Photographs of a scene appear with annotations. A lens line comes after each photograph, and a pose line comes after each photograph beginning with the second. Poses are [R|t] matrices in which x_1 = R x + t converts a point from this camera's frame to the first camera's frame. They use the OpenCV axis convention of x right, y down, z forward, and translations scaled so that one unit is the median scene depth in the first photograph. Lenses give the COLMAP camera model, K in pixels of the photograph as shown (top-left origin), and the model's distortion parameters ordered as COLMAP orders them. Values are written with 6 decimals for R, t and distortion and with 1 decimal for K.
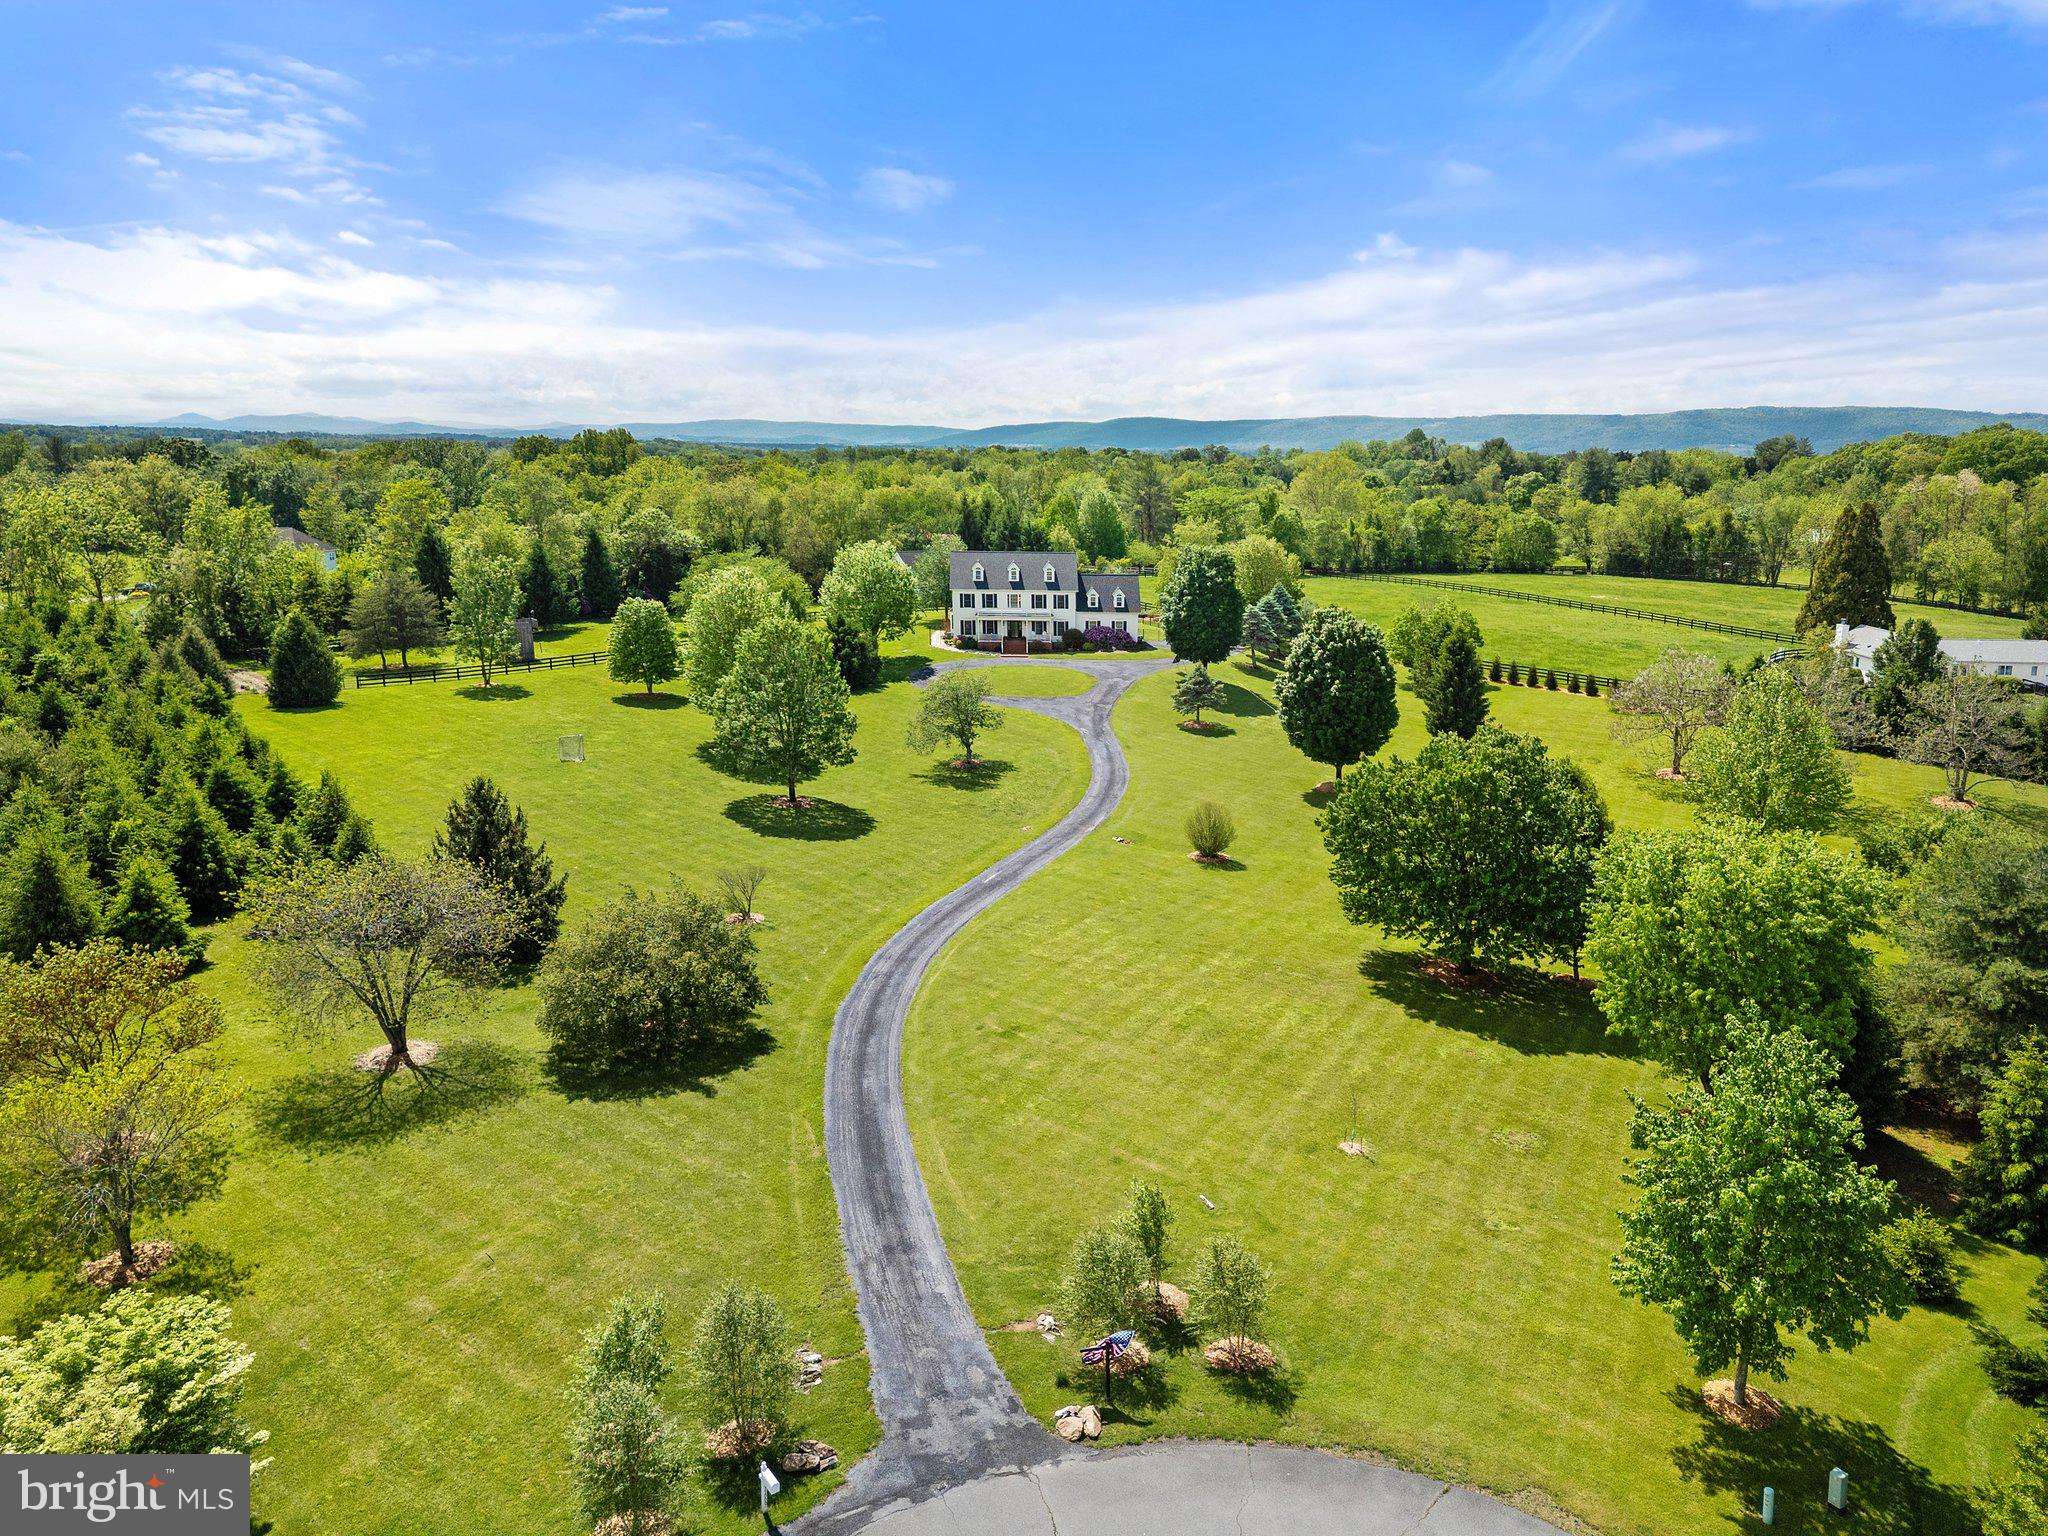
lens RADIAL K [[1383.9, 0, 1037.3], [0, 1383.9, 771.2], [0, 0, 1]] dist [0.084804, -0.089419]
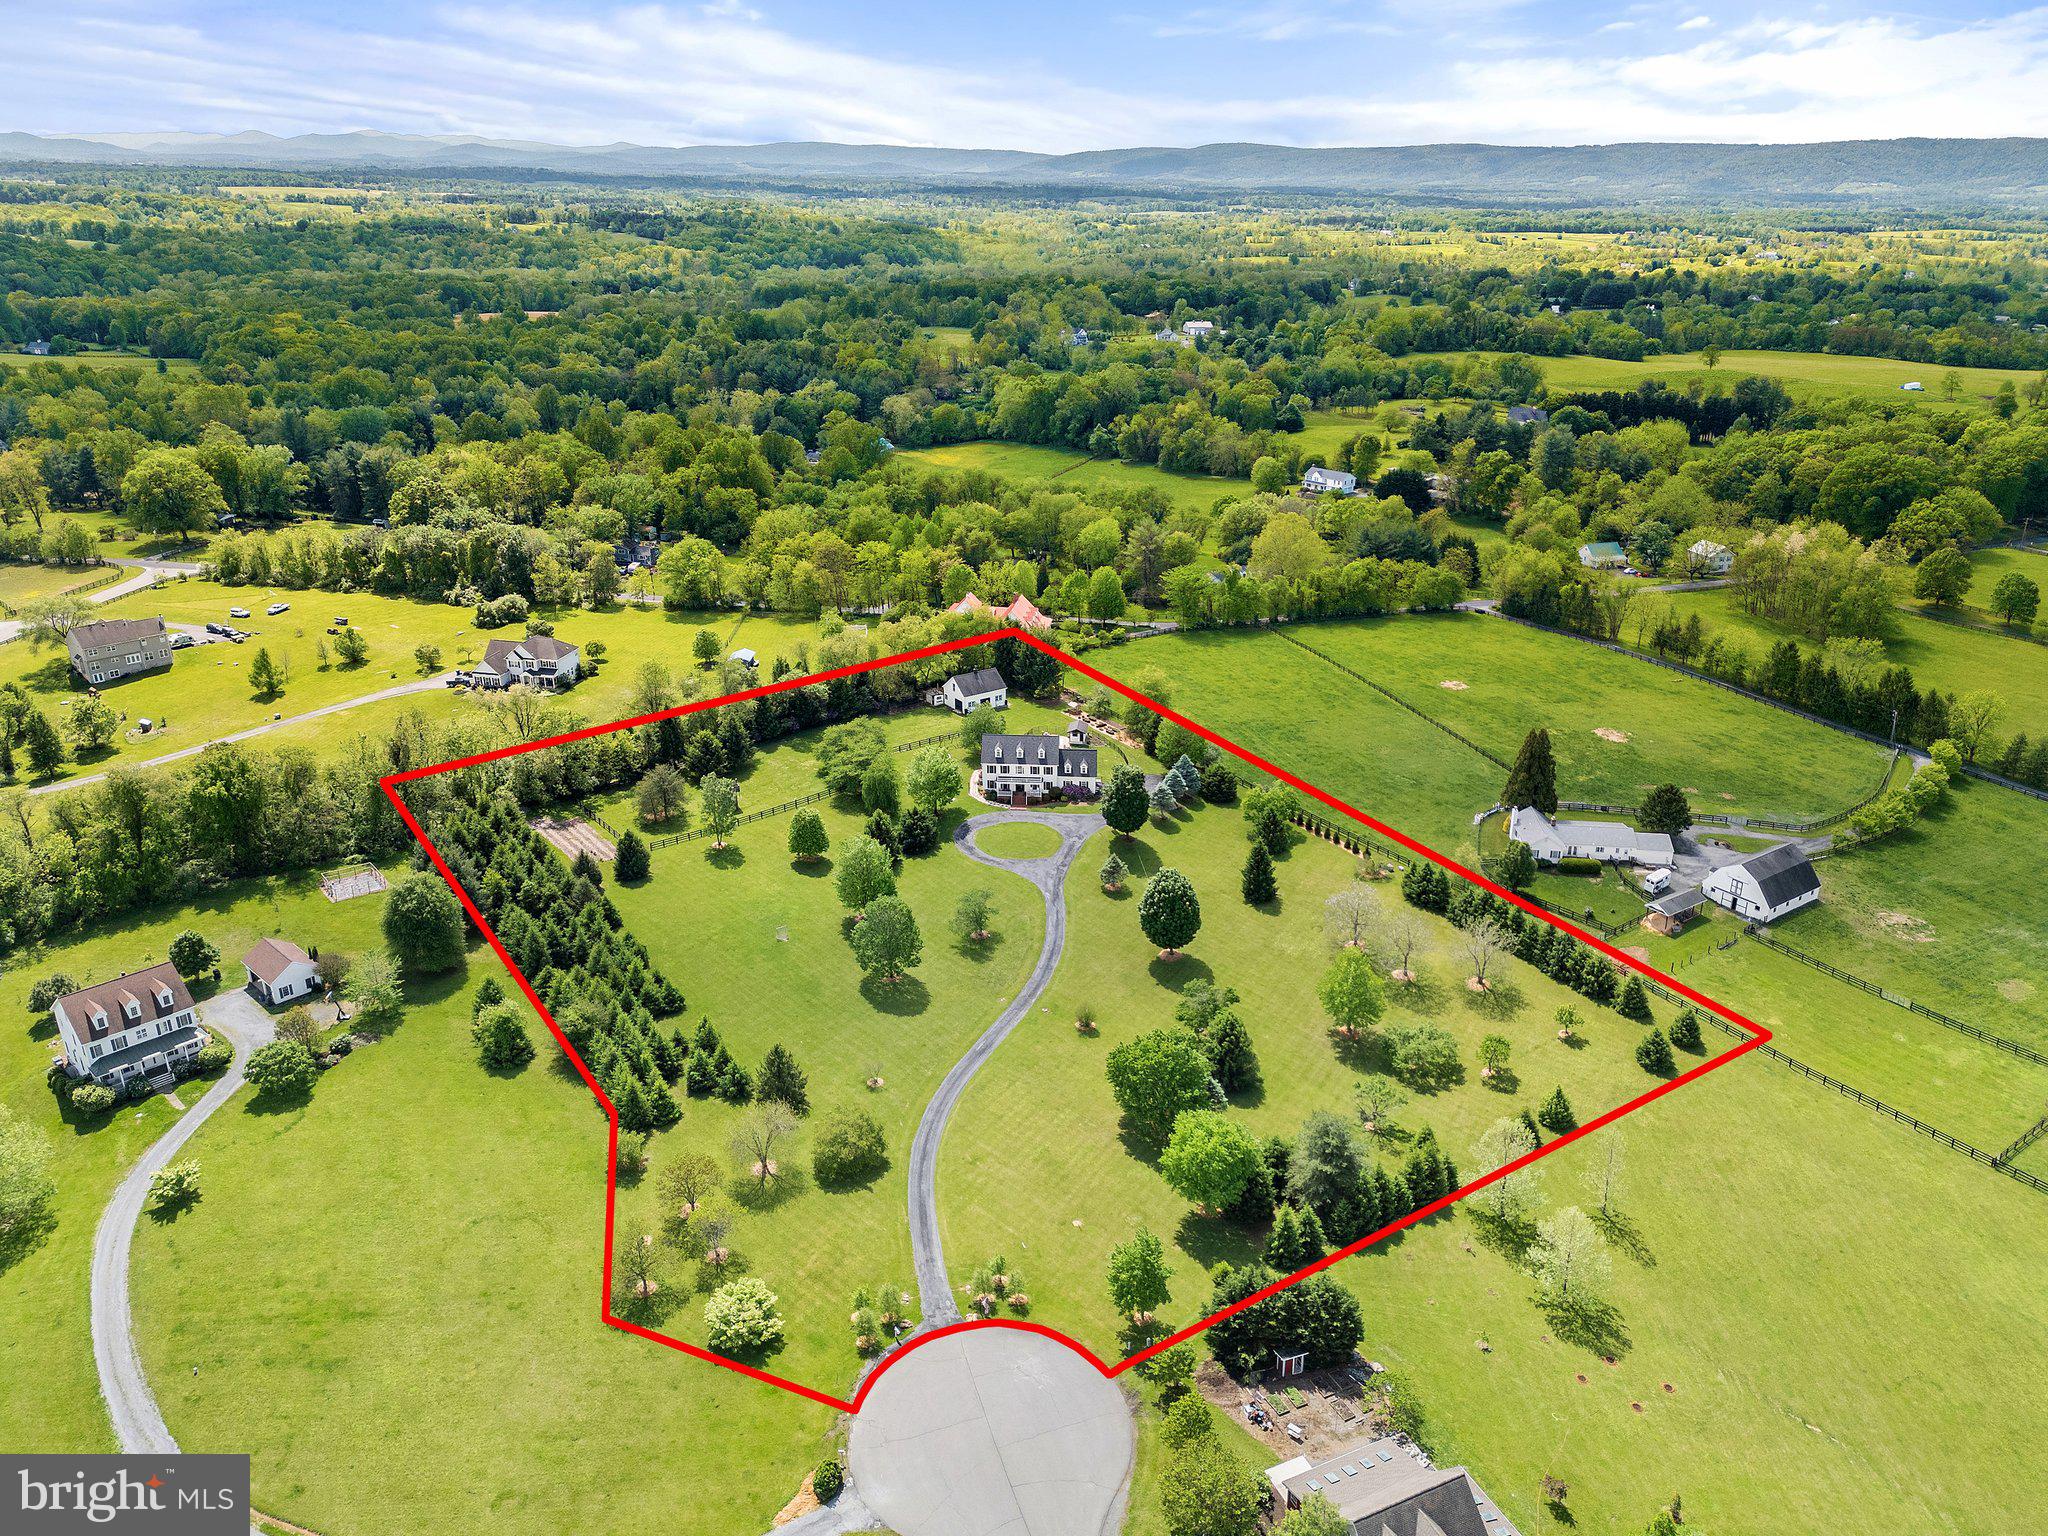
lens RADIAL K [[1383.9, 0, 1037.3], [0, 1383.9, 771.2], [0, 0, 1]] dist [0.084804, -0.089419]
pose [[0.998362, 0.026377, -0.050779, 0.087686], [-0.016862, 0.983626, 0.179433, -0.417574], [0.054680, -0.178282, 0.982459, -0.614516]]
